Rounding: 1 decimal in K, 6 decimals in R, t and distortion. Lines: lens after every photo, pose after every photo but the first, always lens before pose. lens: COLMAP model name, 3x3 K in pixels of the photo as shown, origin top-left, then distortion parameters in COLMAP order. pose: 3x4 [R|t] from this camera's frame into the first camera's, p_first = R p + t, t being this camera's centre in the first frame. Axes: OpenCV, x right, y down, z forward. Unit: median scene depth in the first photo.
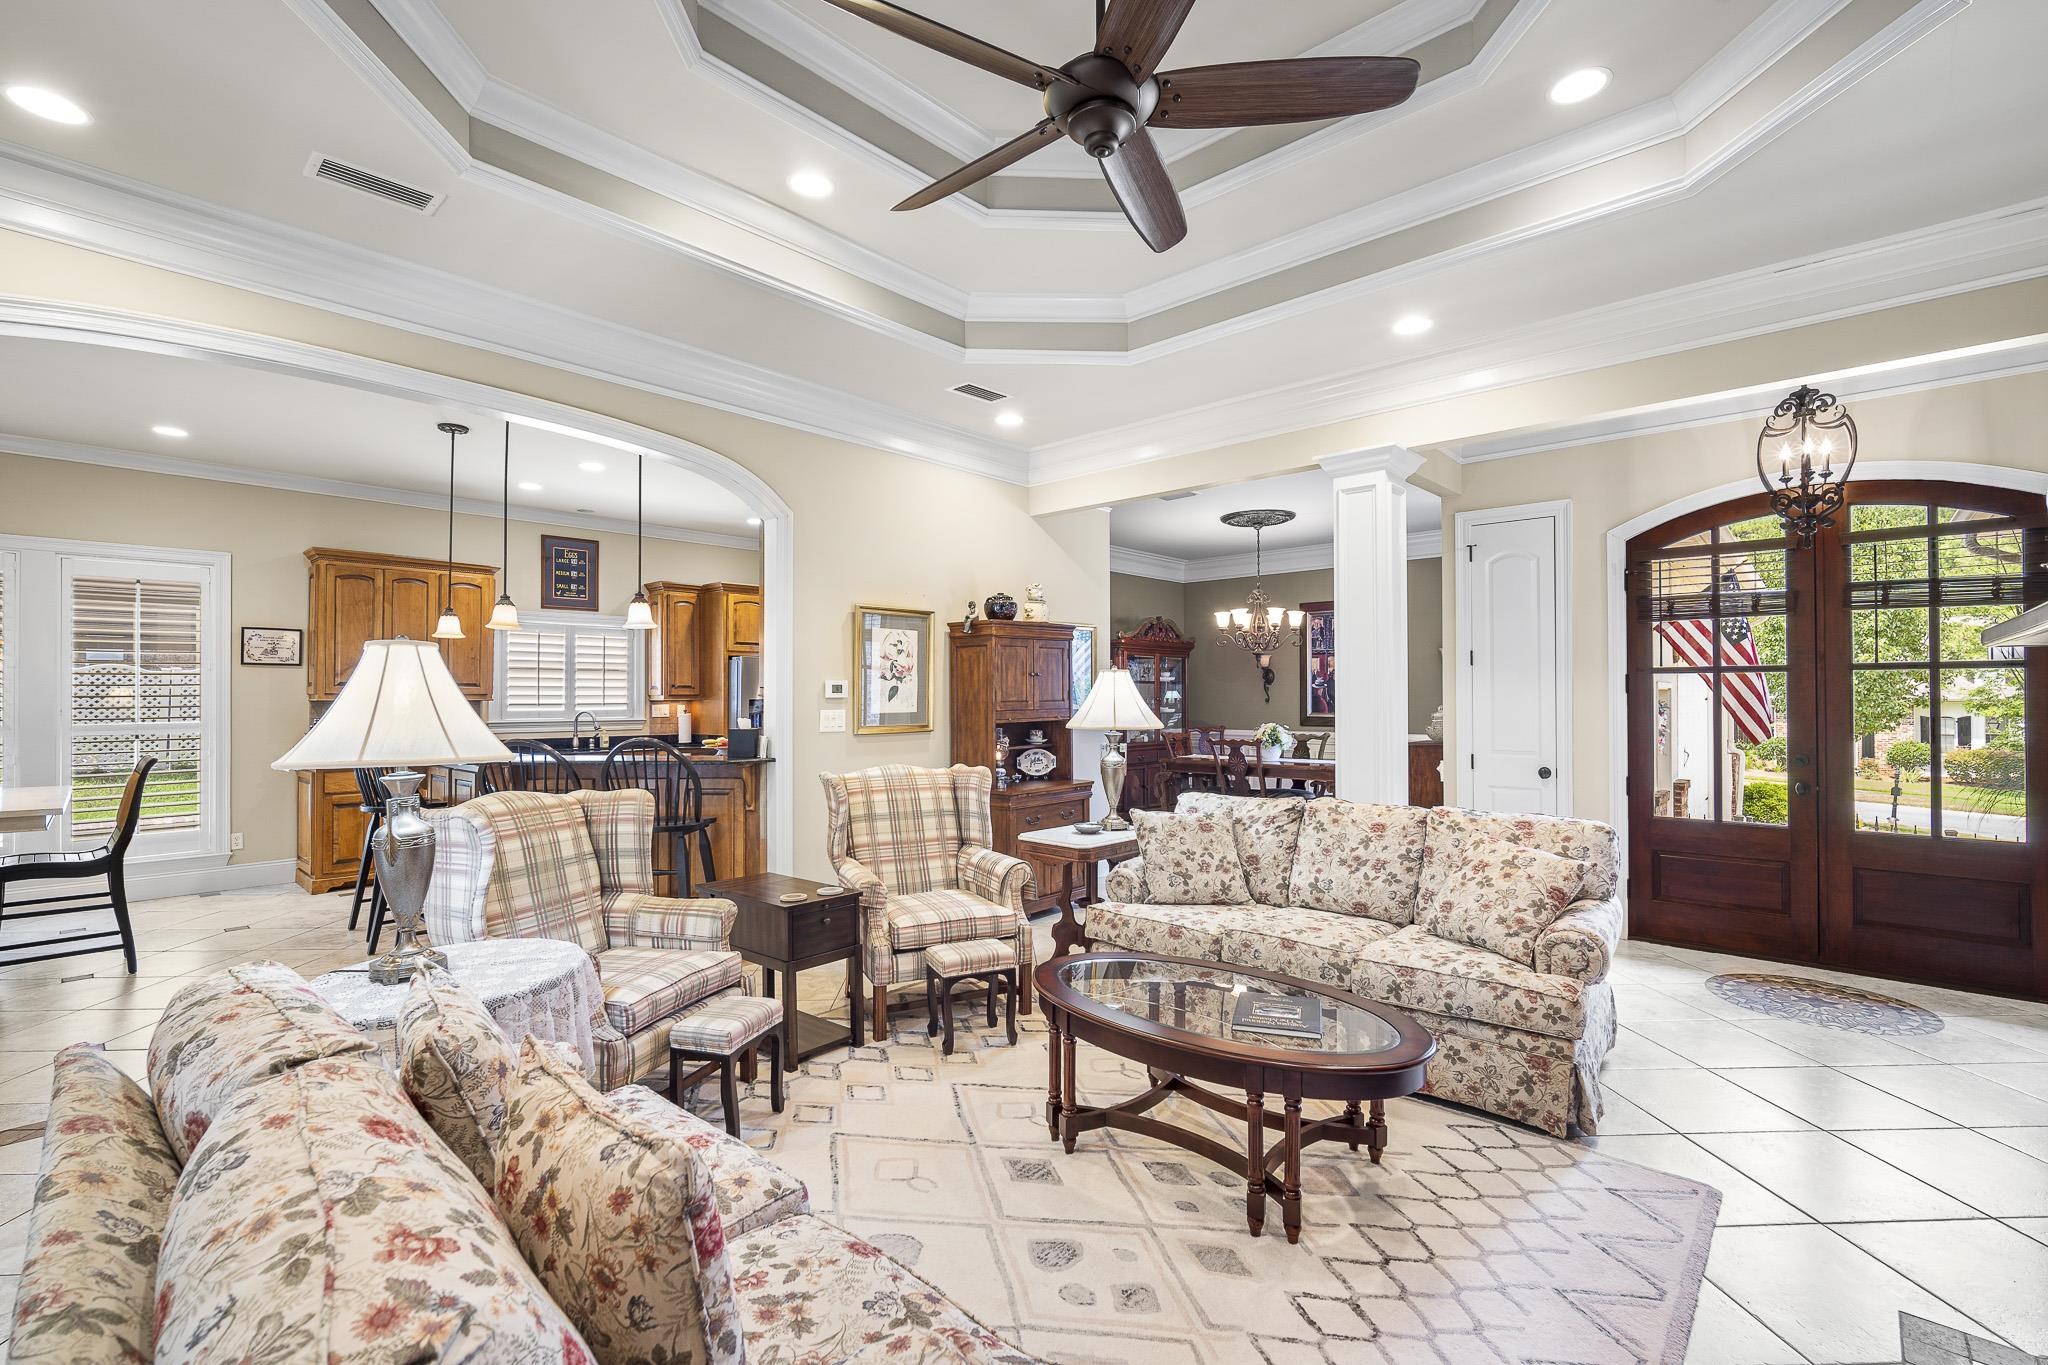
lens RADIAL K [[921.5, 0, 1029.6], [0, 921.5, 677.9], [0, 0, 1]] dist [-0.009284, 0.001660]
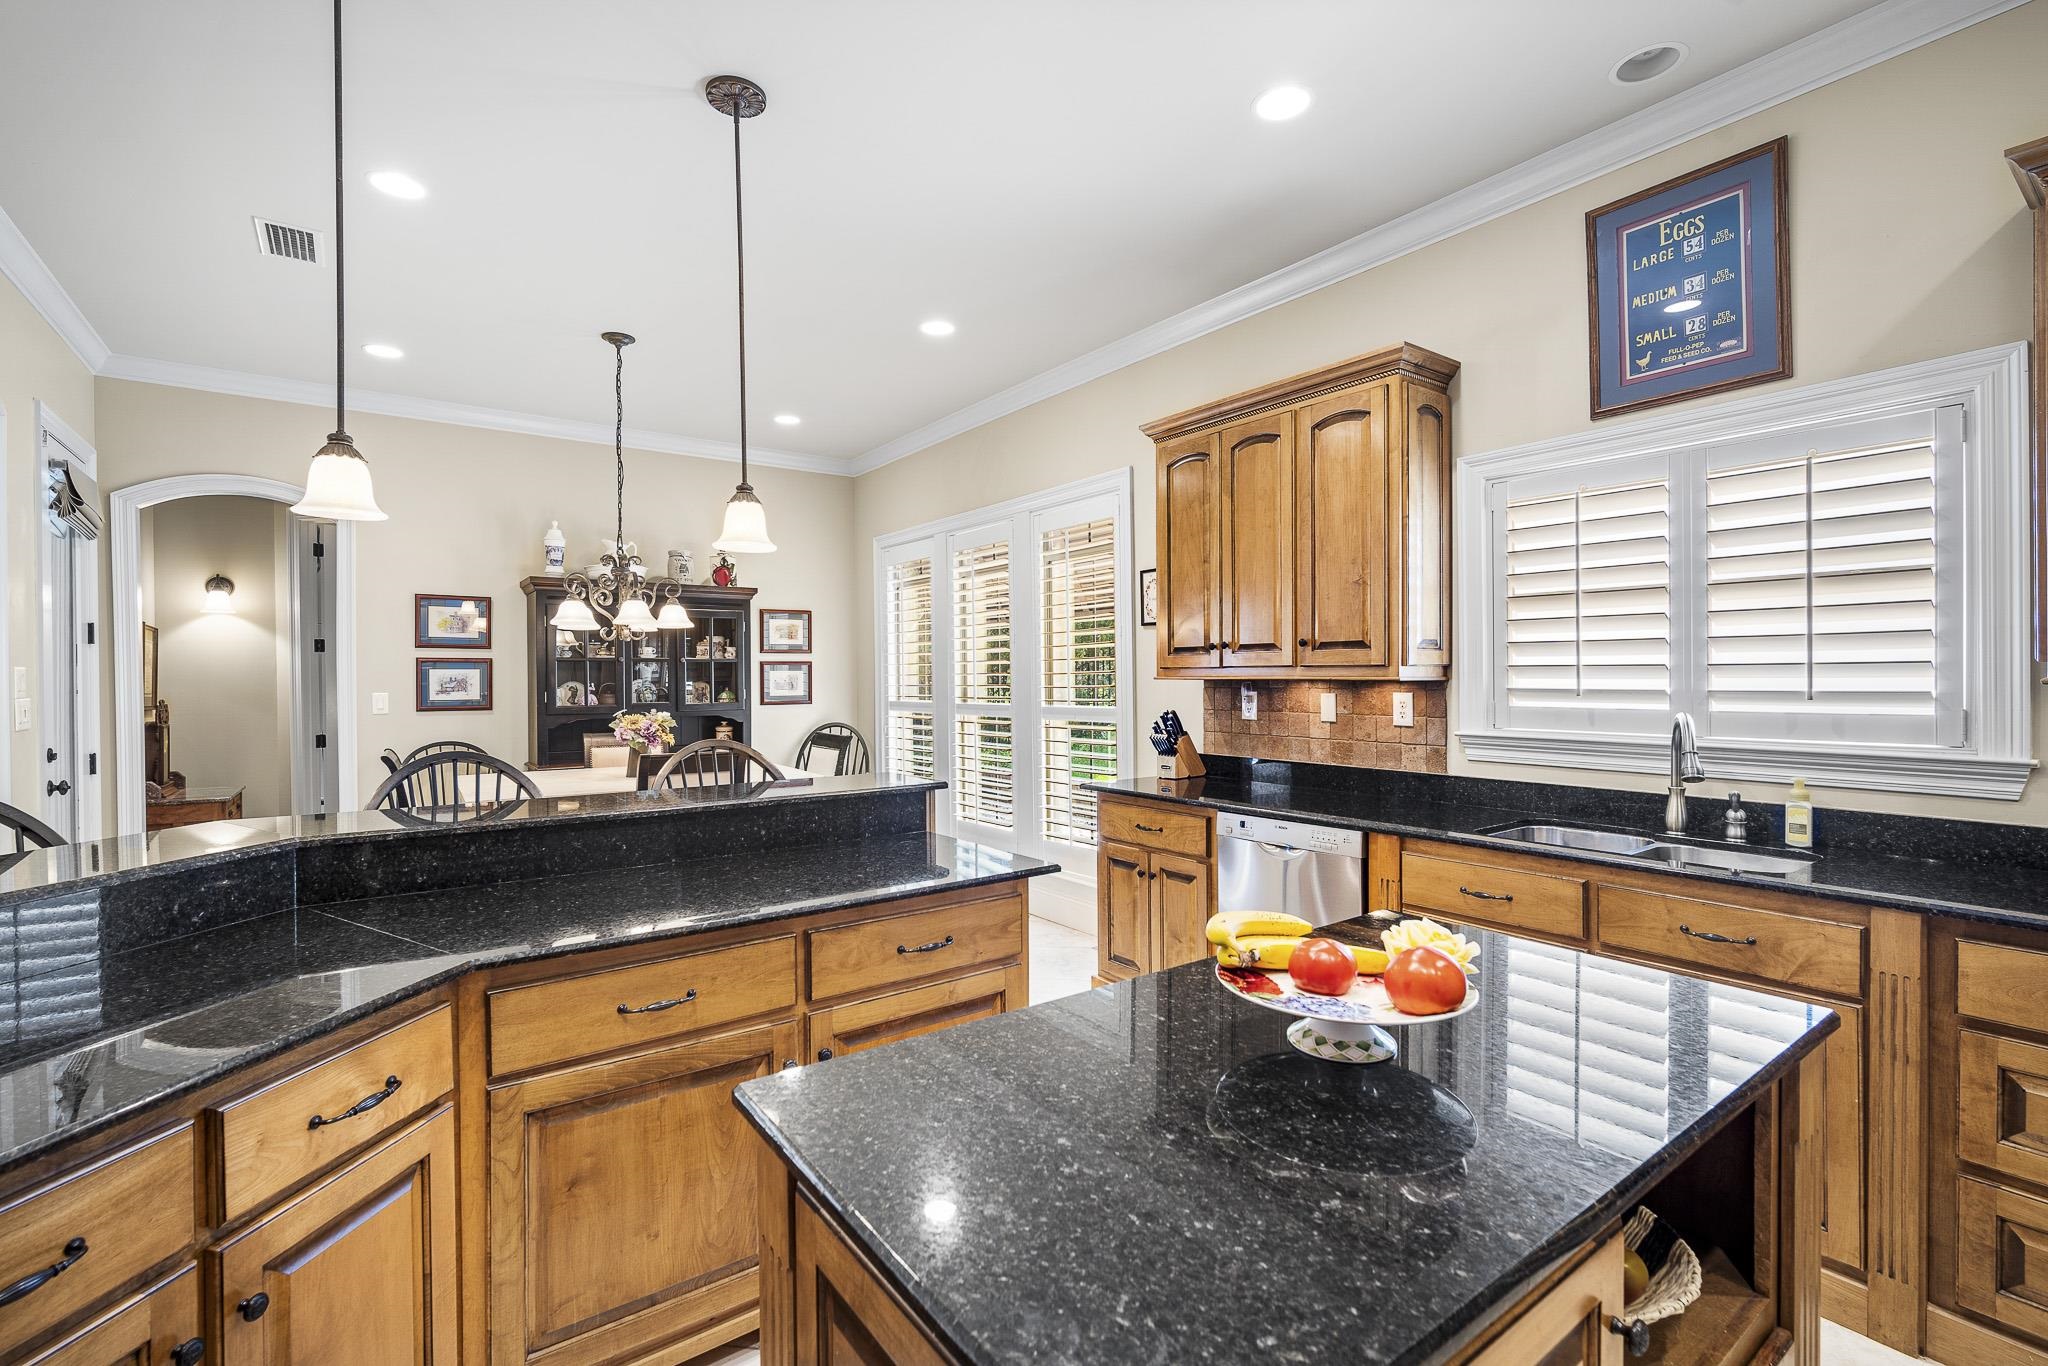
lens RADIAL K [[921.5, 0, 1004.2], [0, 921.5, 684.1], [0, 0, 1]] dist [-0.009284, 0.001660]
pose [[-0.207697, 0.014227, -0.978090, -0.189528], [0.029717, 0.999524, 0.008228, 0.023147], [0.977742, -0.027357, -0.208021, 1.197057]]
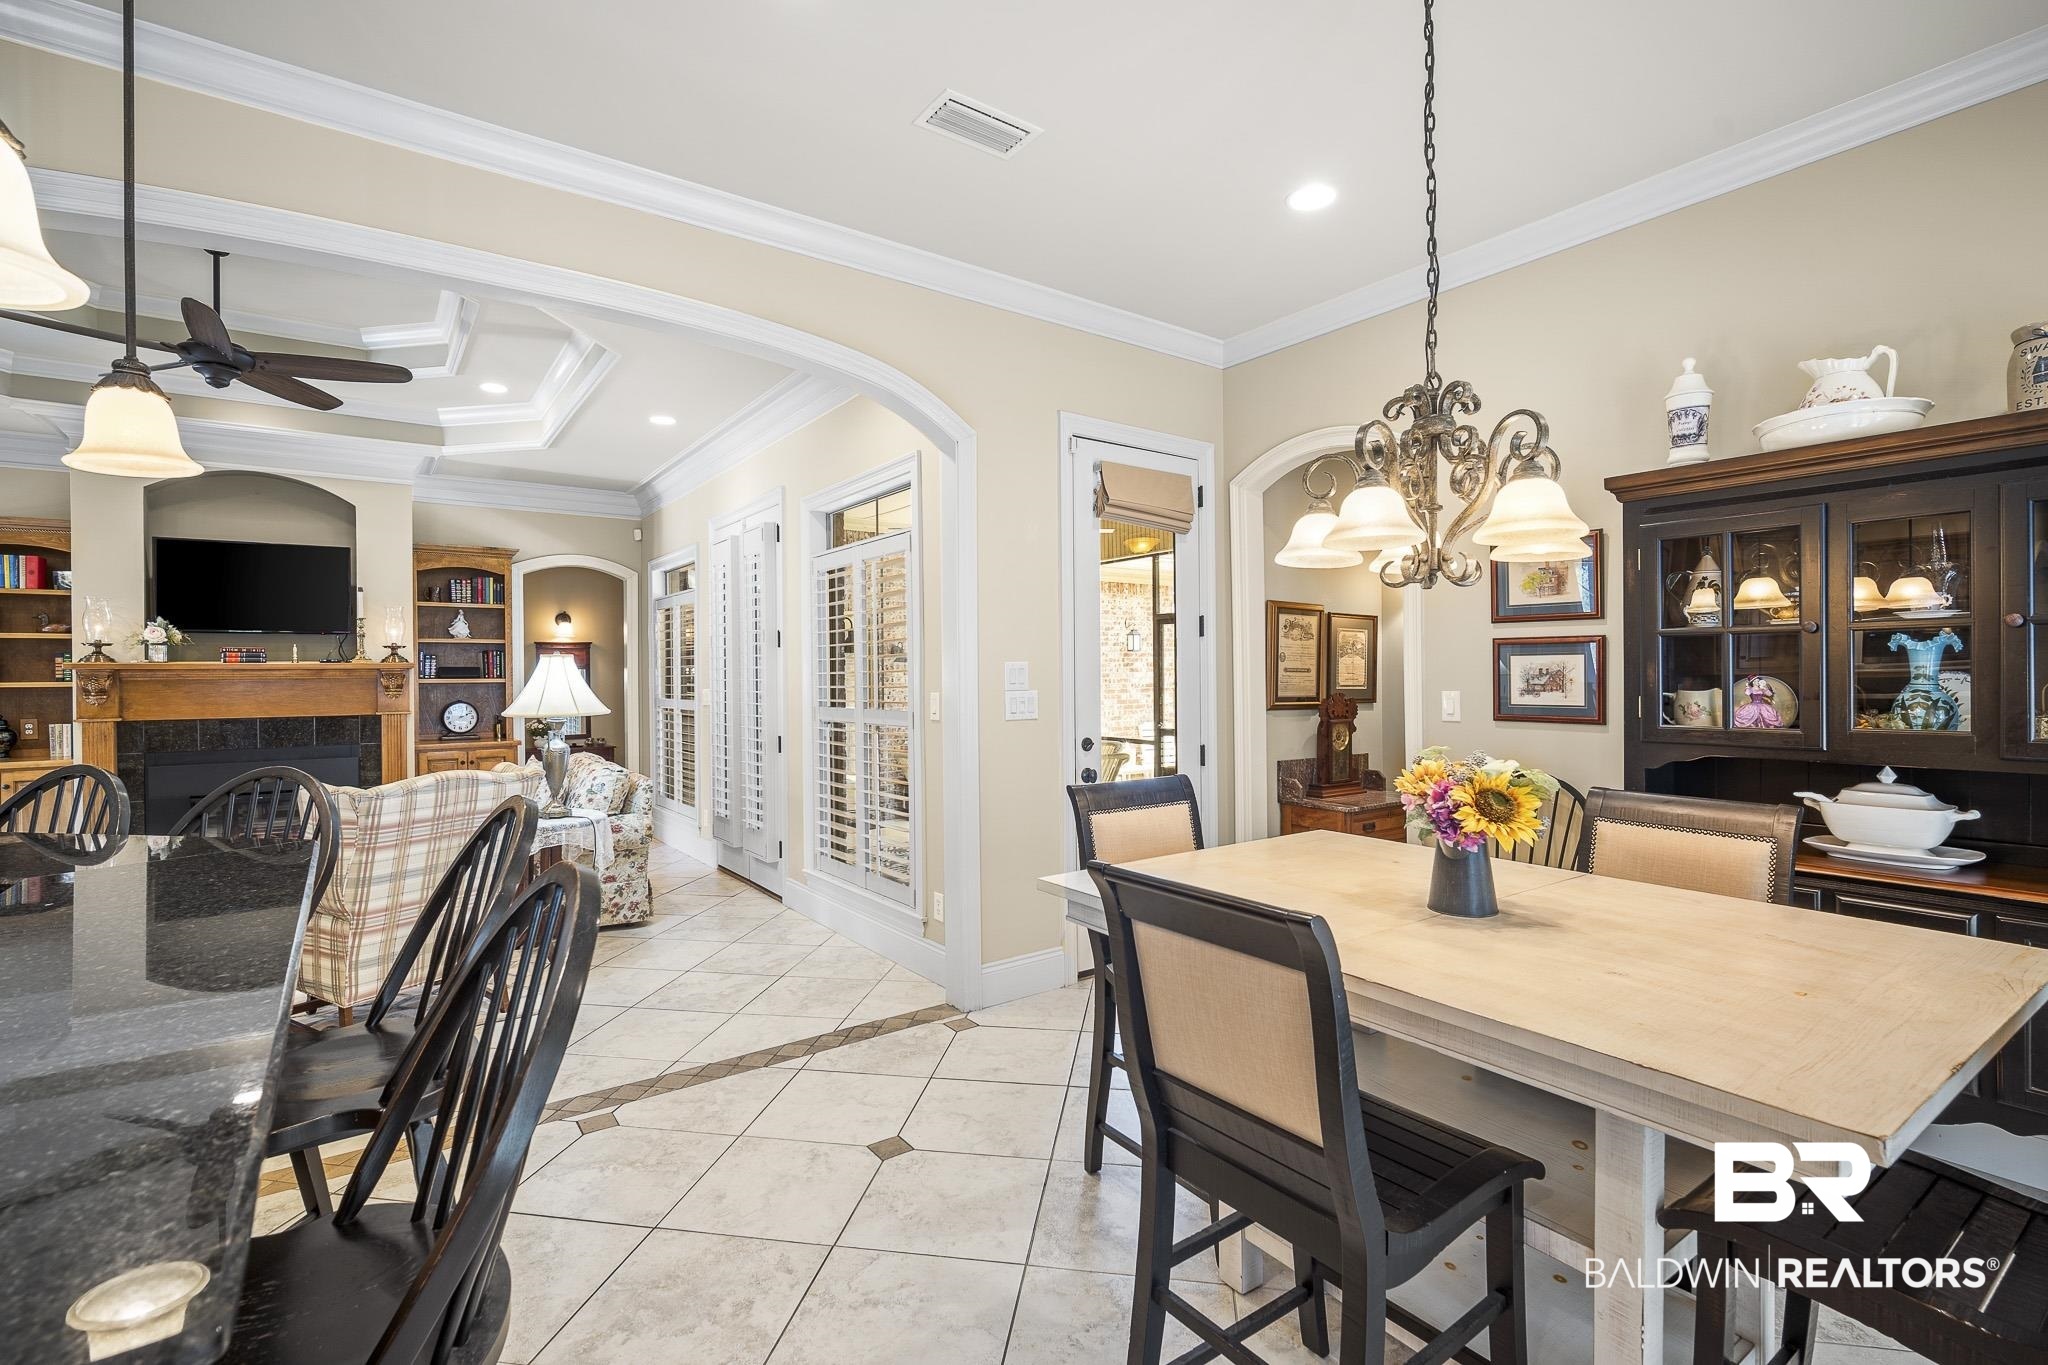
lens RADIAL K [[921.5, 0, 1009.2], [0, 921.5, 676.1], [0, 0, 1]] dist [-0.009284, 0.001660]
pose [[-0.976827, 0.010658, 0.213766, -0.819337], [0.006732, 0.999795, -0.019089, 0.020771], [-0.213925, -0.017207, -0.976698, 1.080765]]
